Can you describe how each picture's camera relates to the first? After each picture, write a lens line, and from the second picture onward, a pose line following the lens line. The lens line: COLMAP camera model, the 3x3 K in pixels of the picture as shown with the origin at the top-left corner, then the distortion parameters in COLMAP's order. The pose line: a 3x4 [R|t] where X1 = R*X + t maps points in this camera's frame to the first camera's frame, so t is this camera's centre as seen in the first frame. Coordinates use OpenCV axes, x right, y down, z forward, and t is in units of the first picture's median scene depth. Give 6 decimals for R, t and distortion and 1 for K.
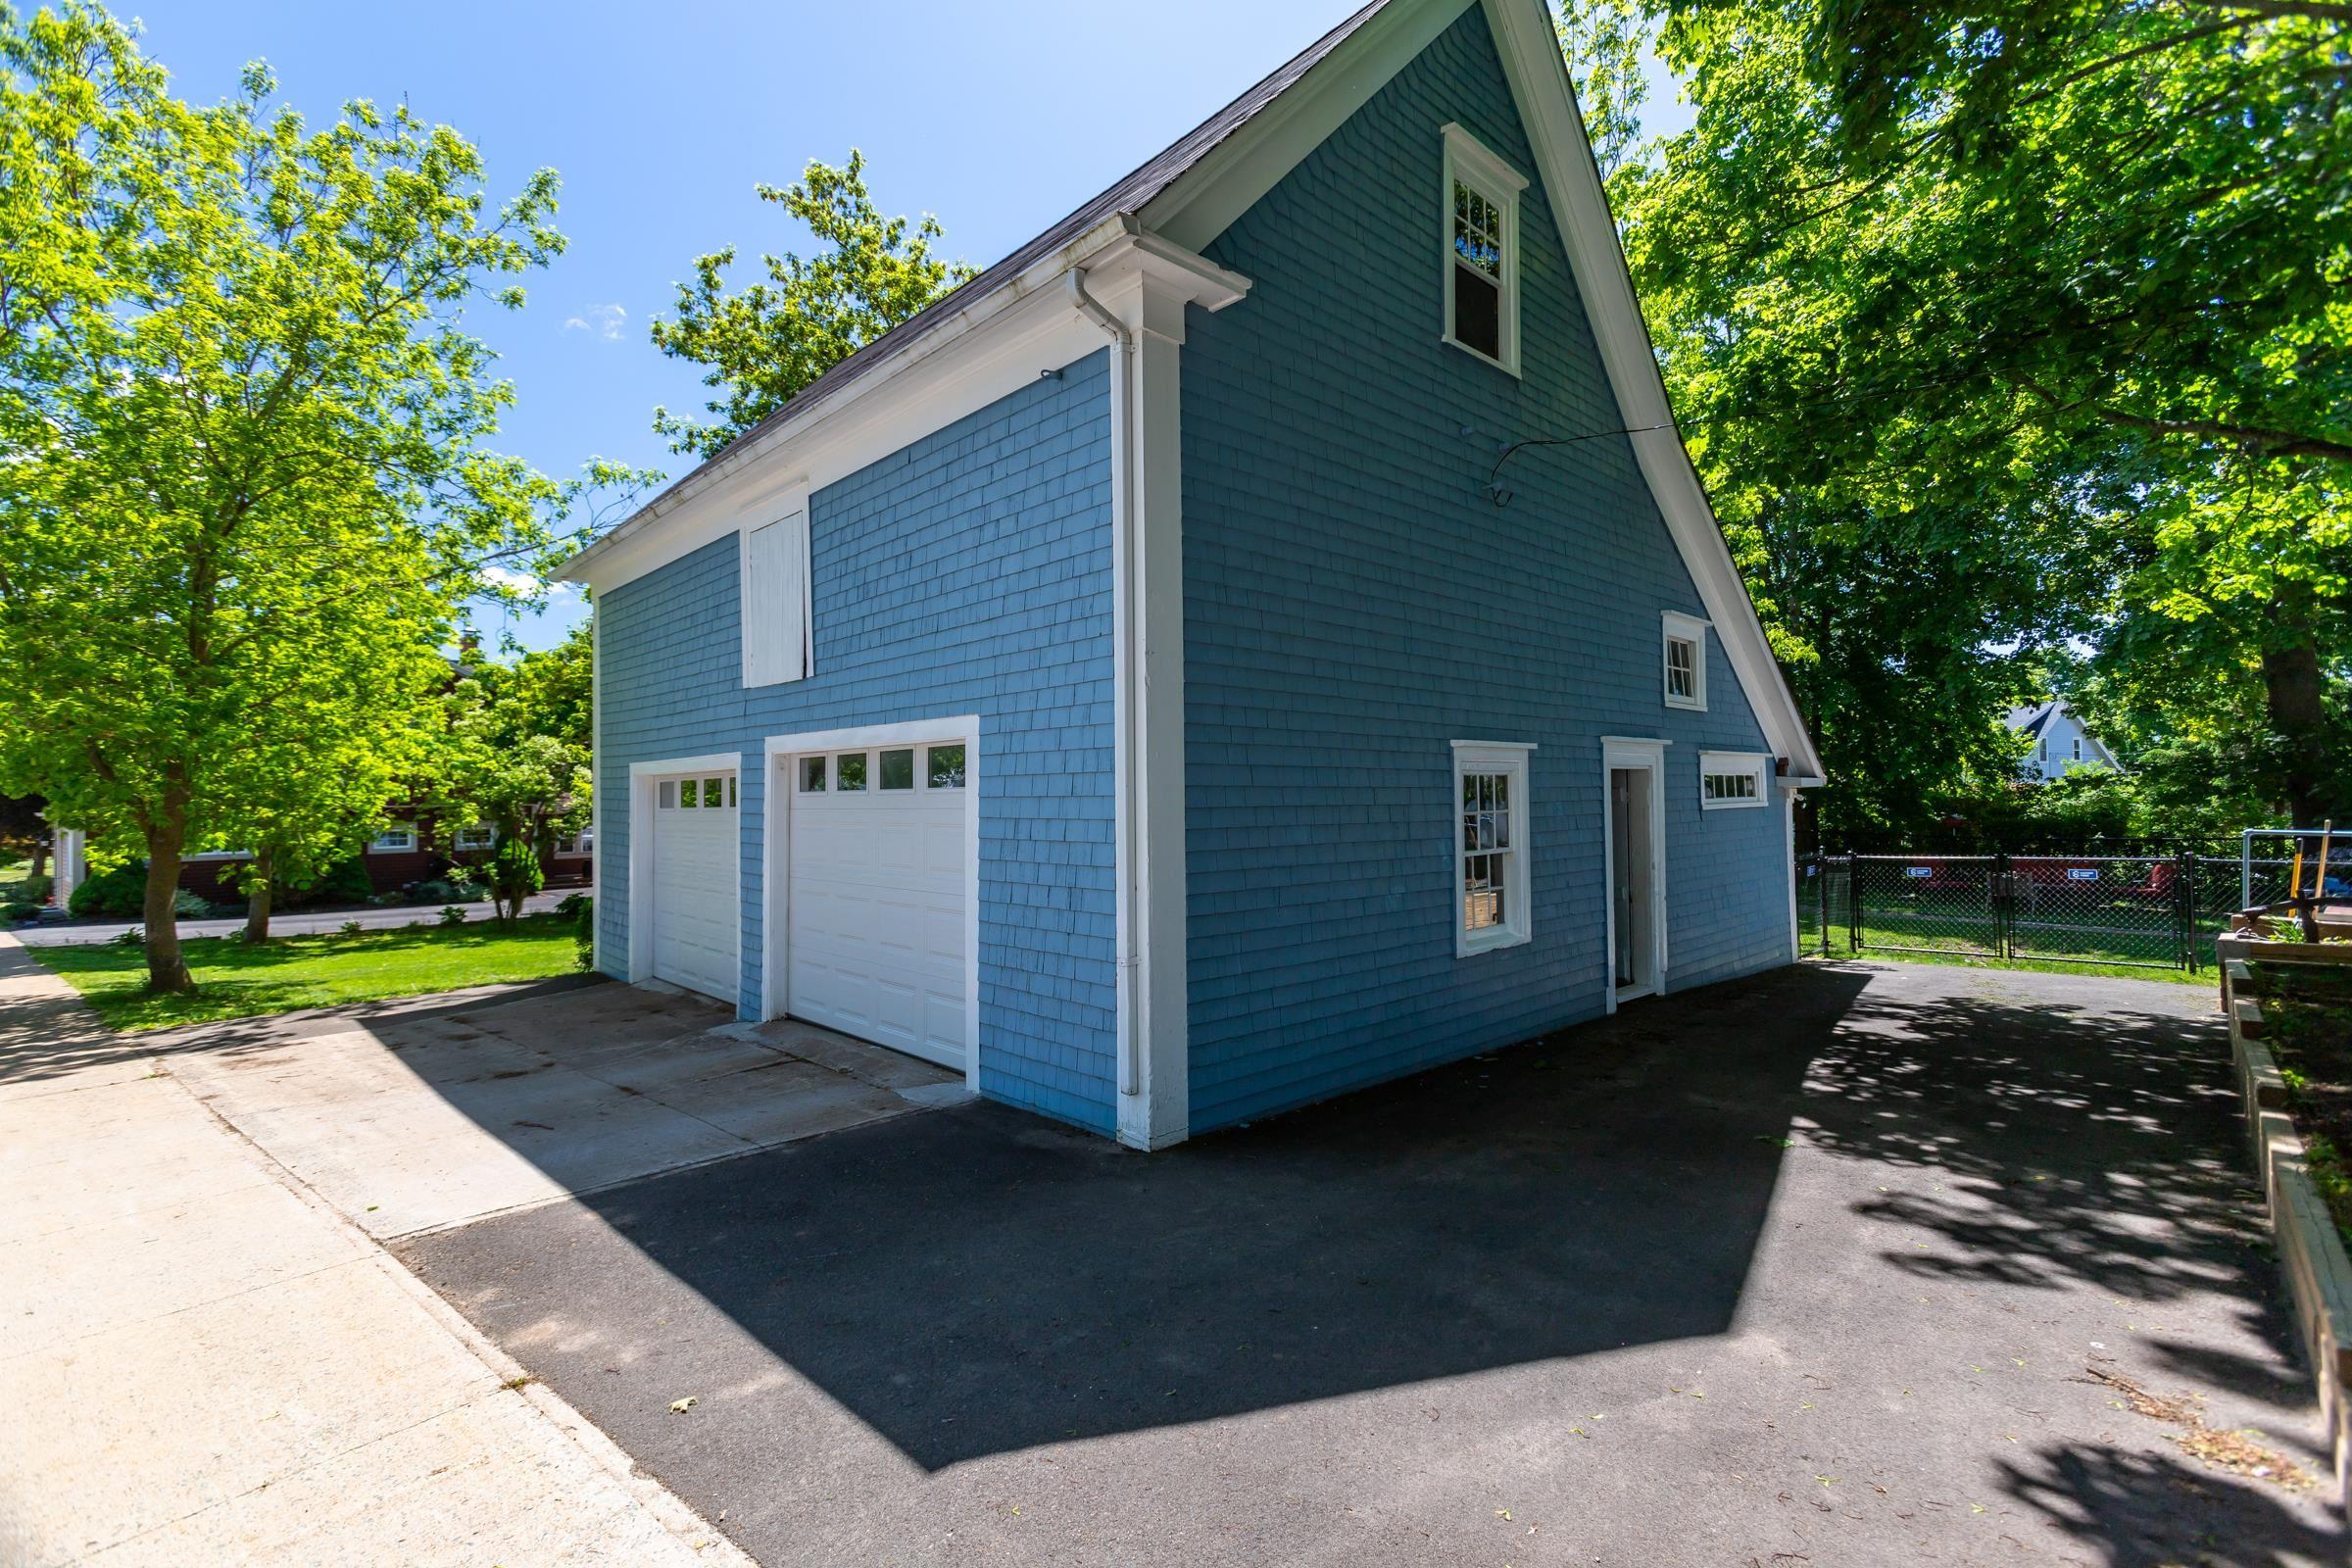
lens RADIAL K [[1022.3, 0, 1176.0], [0, 1022.3, 784.0], [0, 0, 1]] dist [-0.004972, -0.000088]
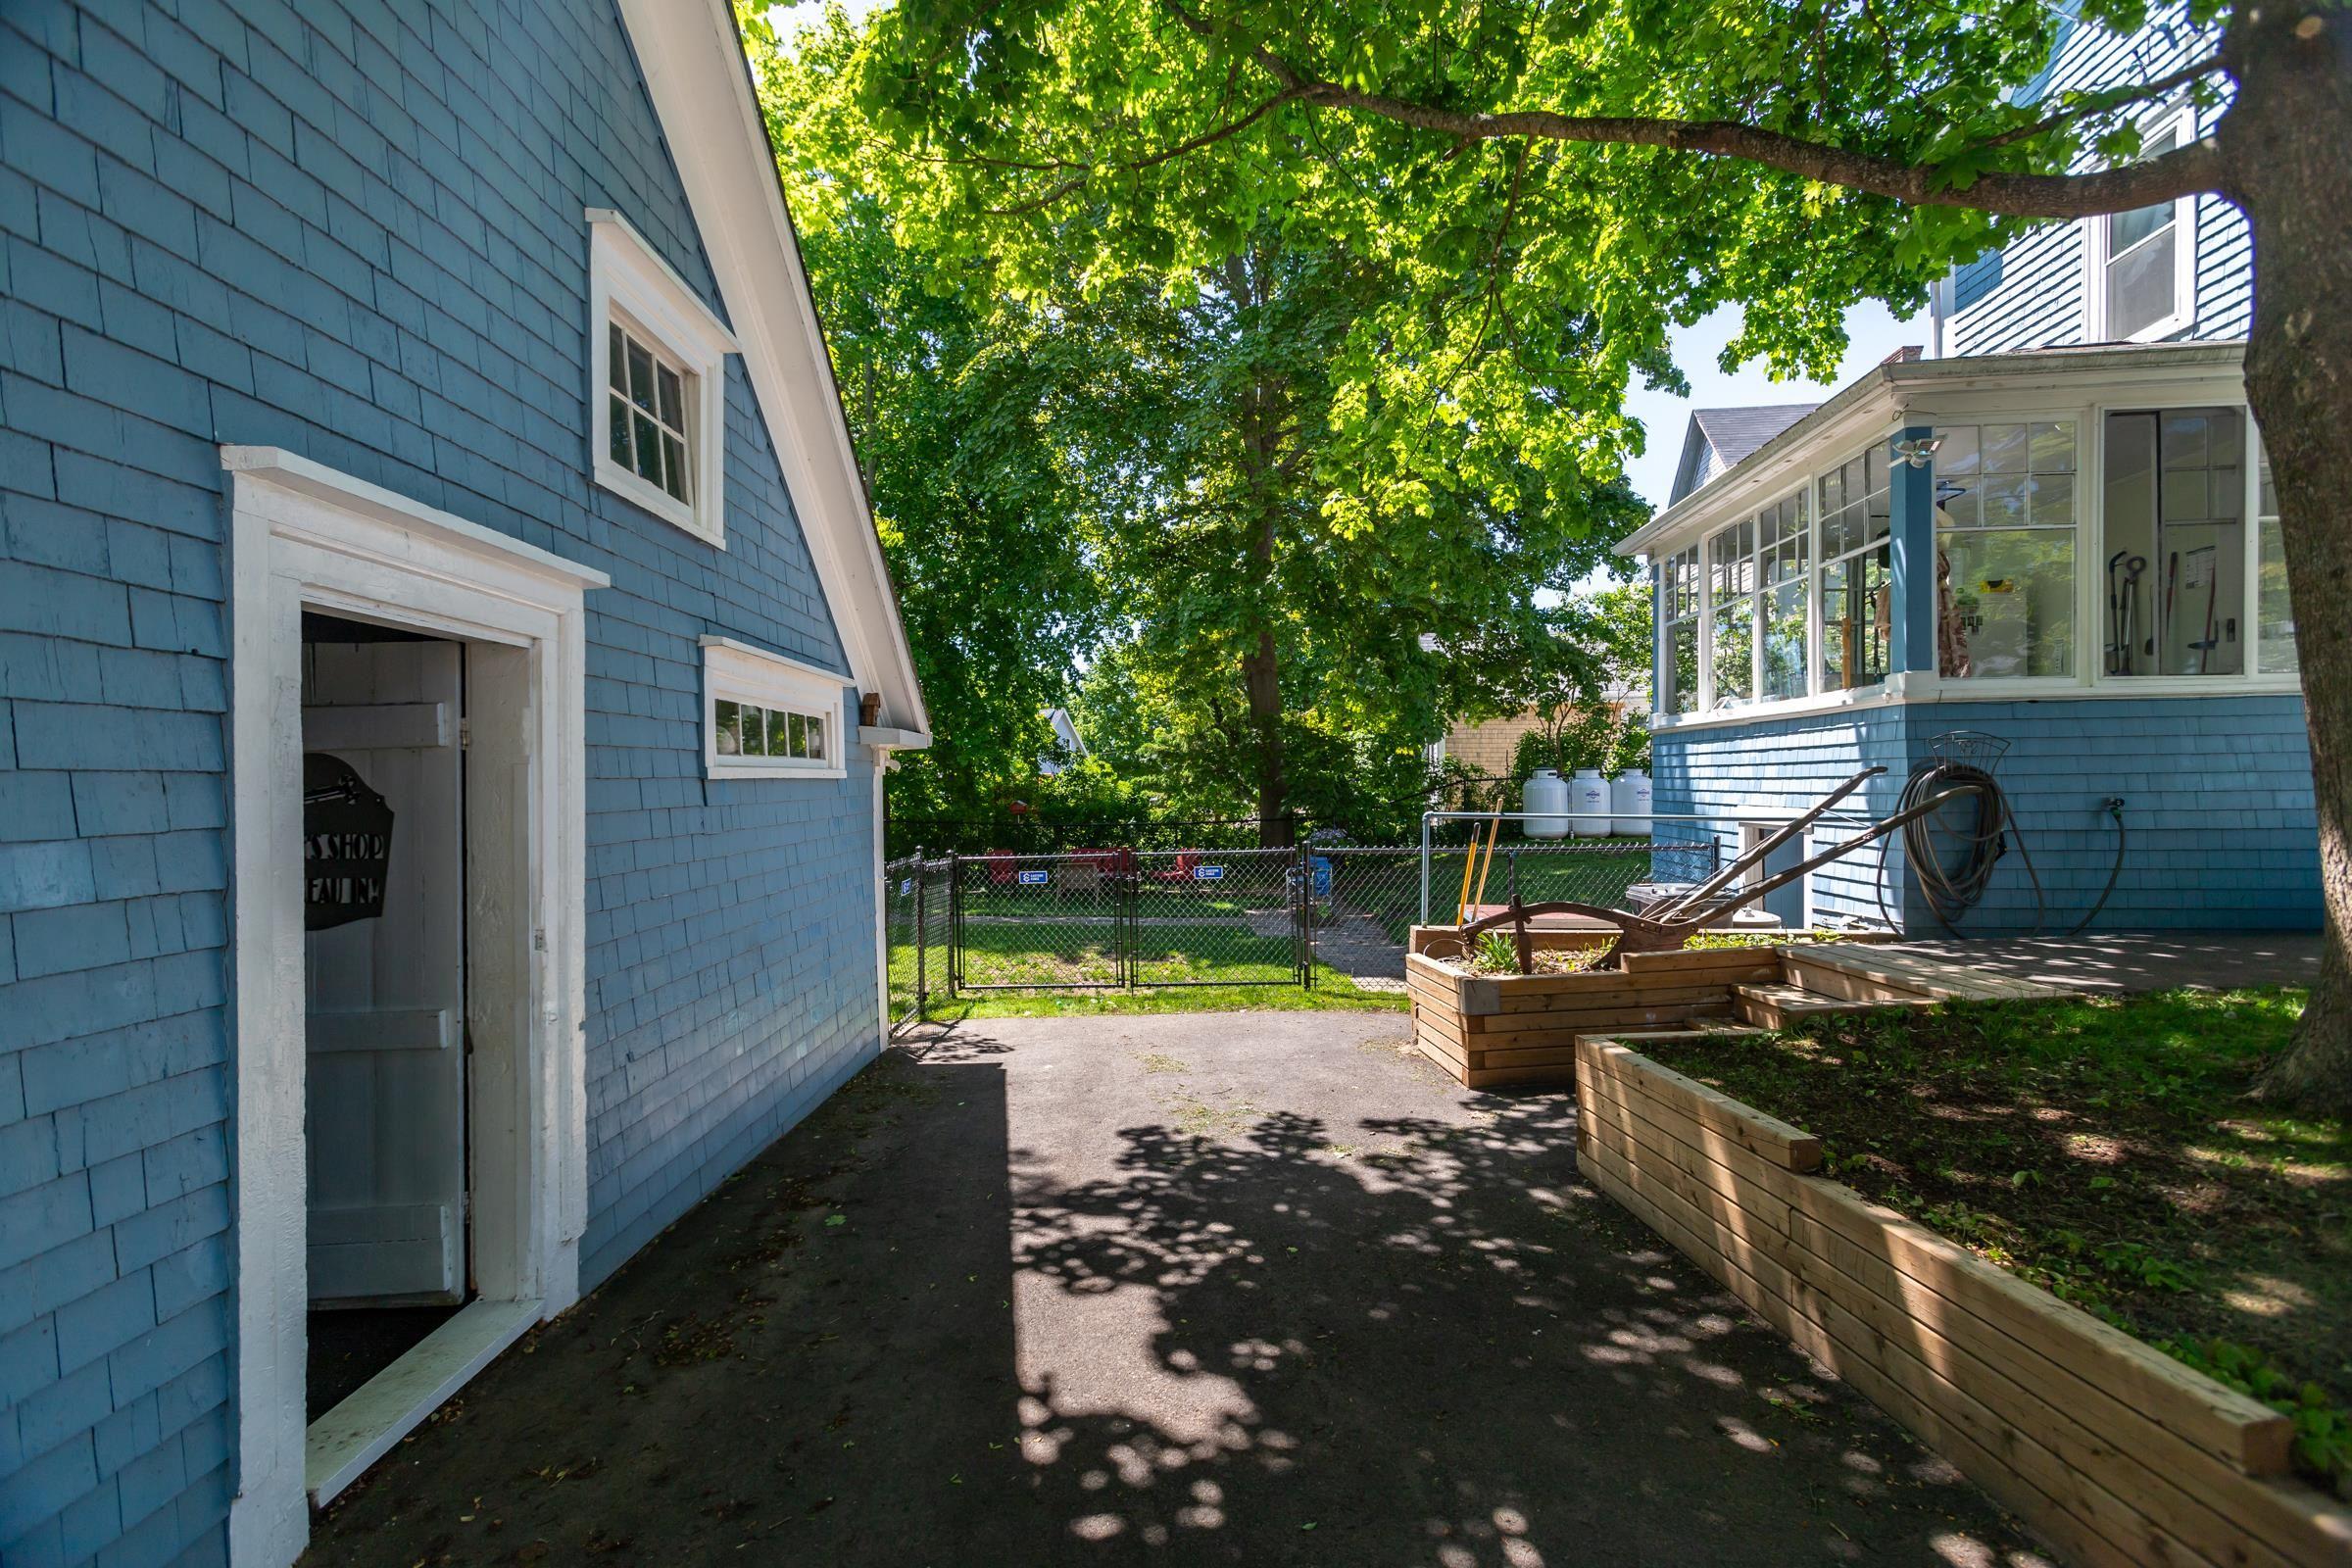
lens RADIAL K [[1022.3, 0, 1176.0], [0, 1022.3, 784.0], [0, 0, 1]] dist [-0.004972, -0.000088]
pose [[0.662177, 0.007251, 0.749312, 0.296353], [-0.010578, 0.999944, -0.000329, 0.023298], [-0.749272, -0.007708, 0.662217, 0.521019]]
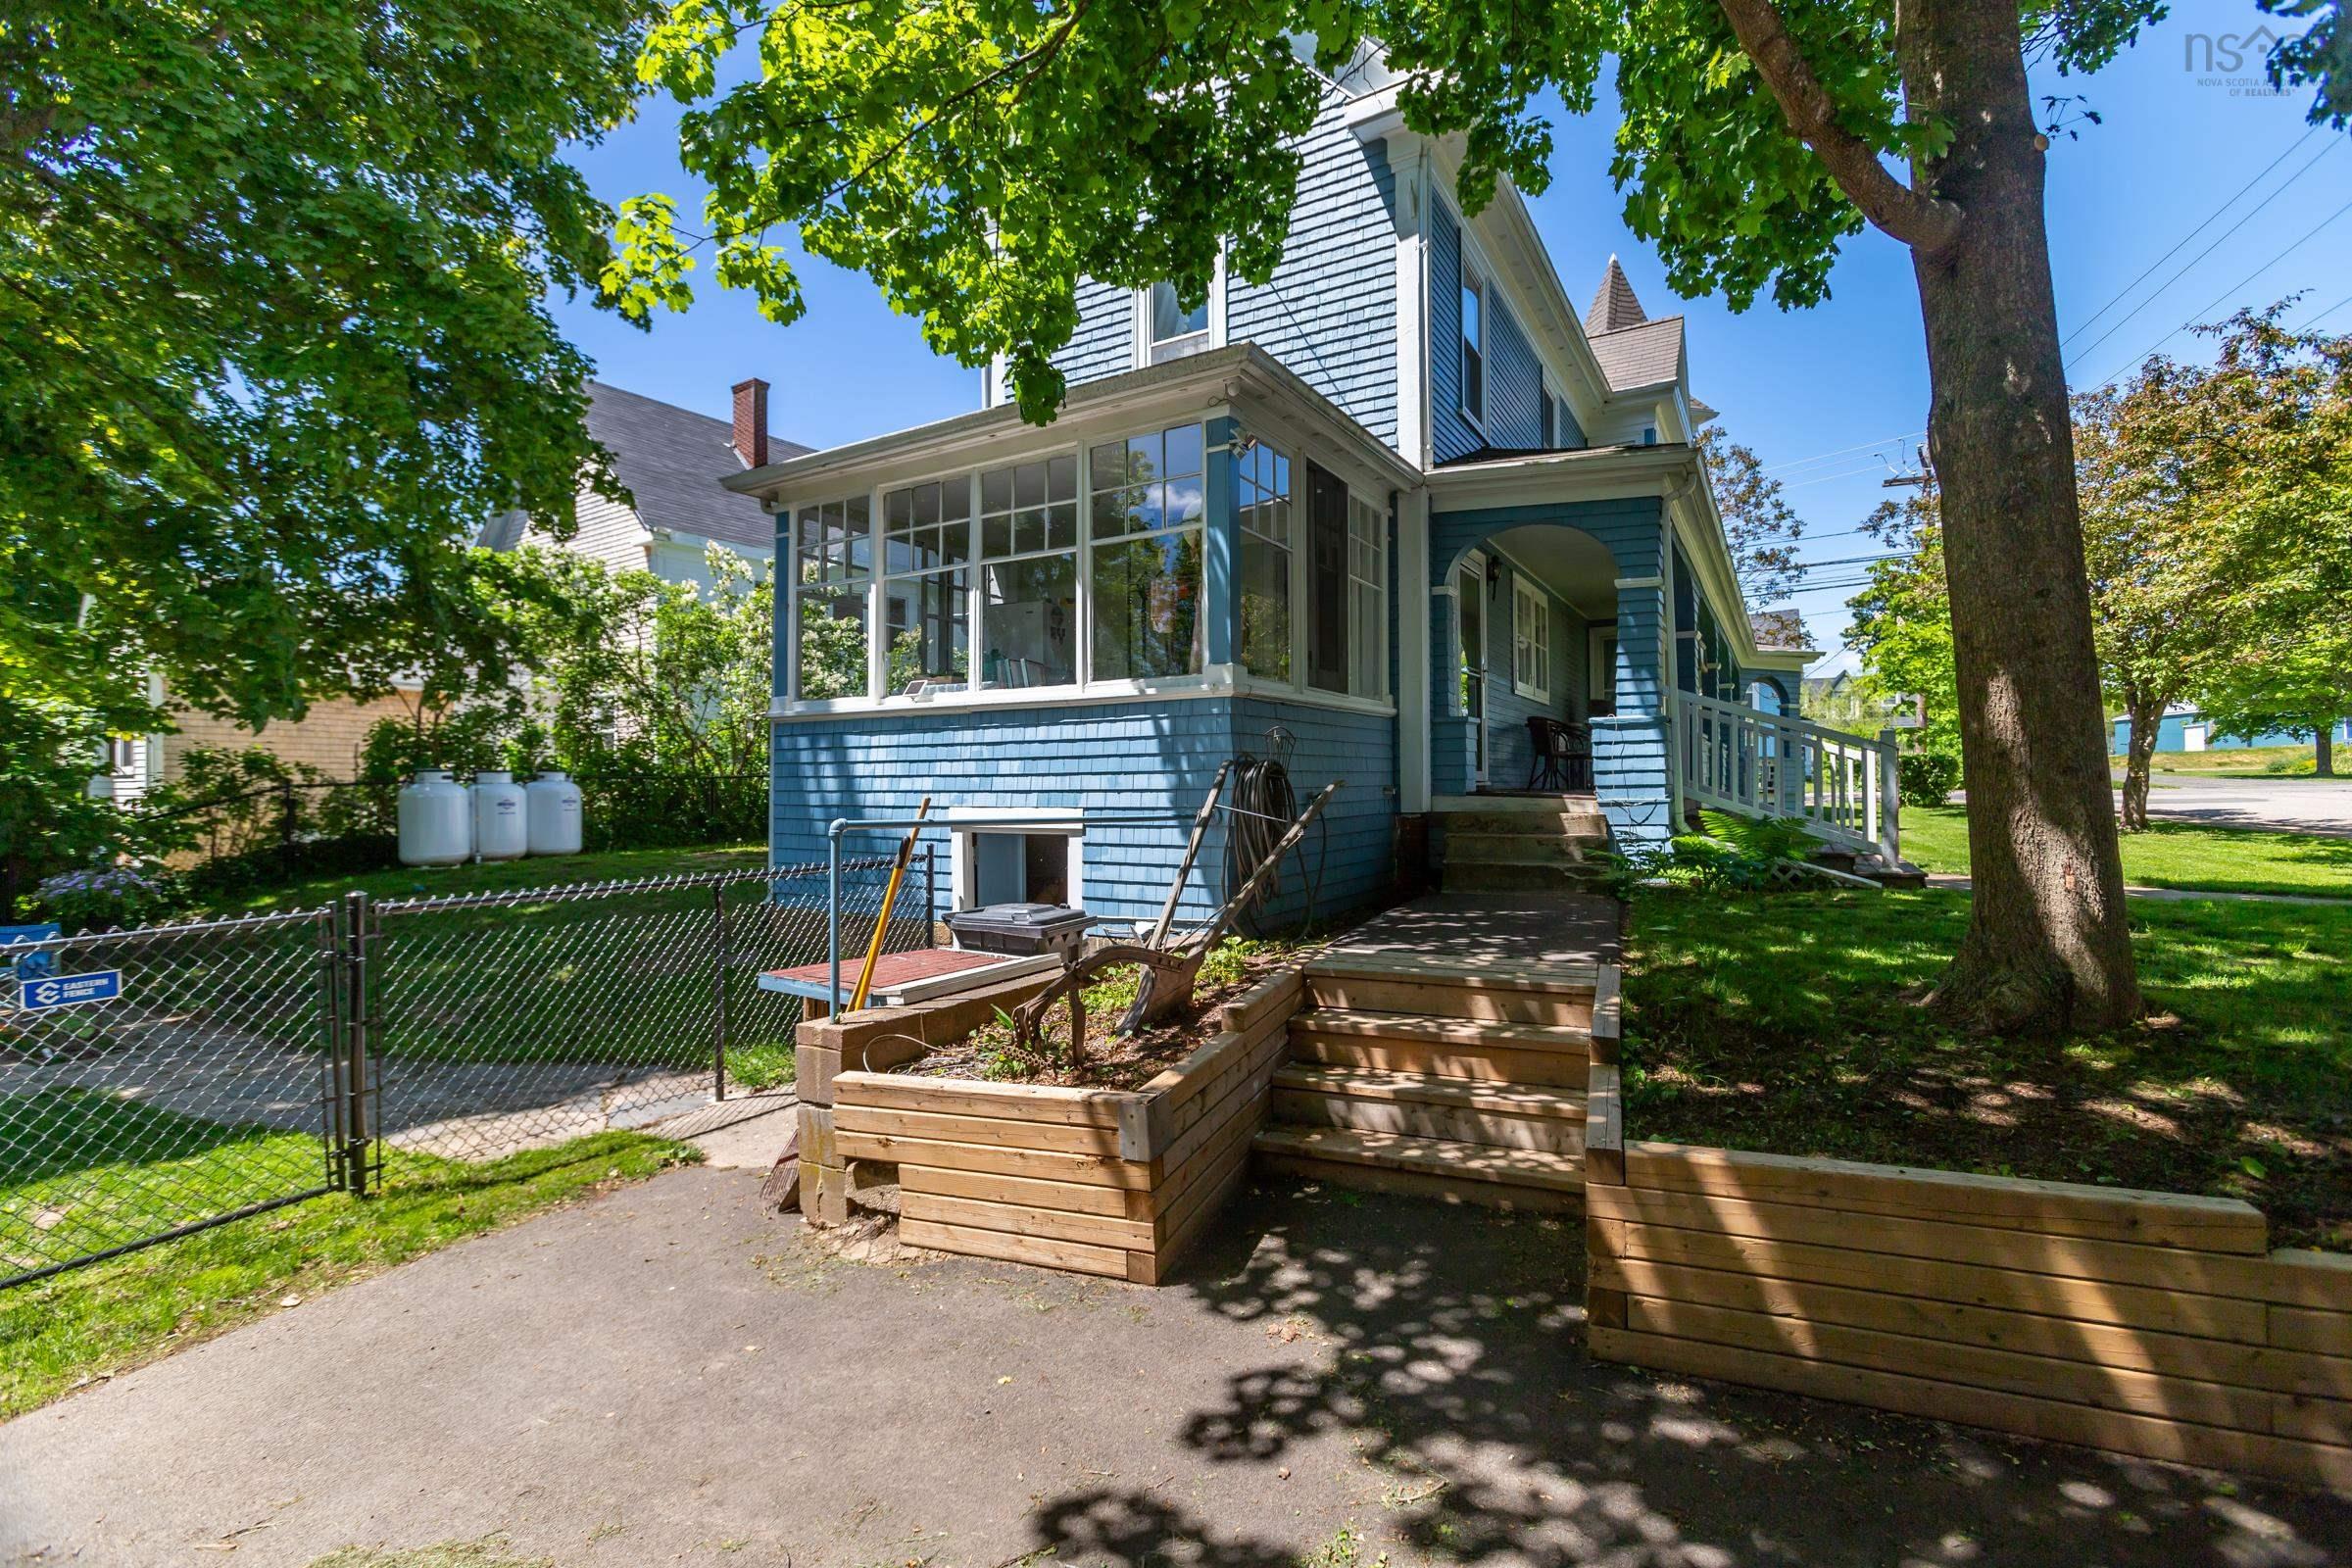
lens RADIAL K [[1022.3, 0, 1176.0], [0, 1022.3, 784.0], [0, 0, 1]] dist [-0.004972, -0.000088]
pose [[-0.374189, 0.031081, 0.926832, 0.372851], [-0.012449, 0.999180, -0.038533, 0.031354], [-0.927269, -0.025957, -0.373495, 0.643159]]
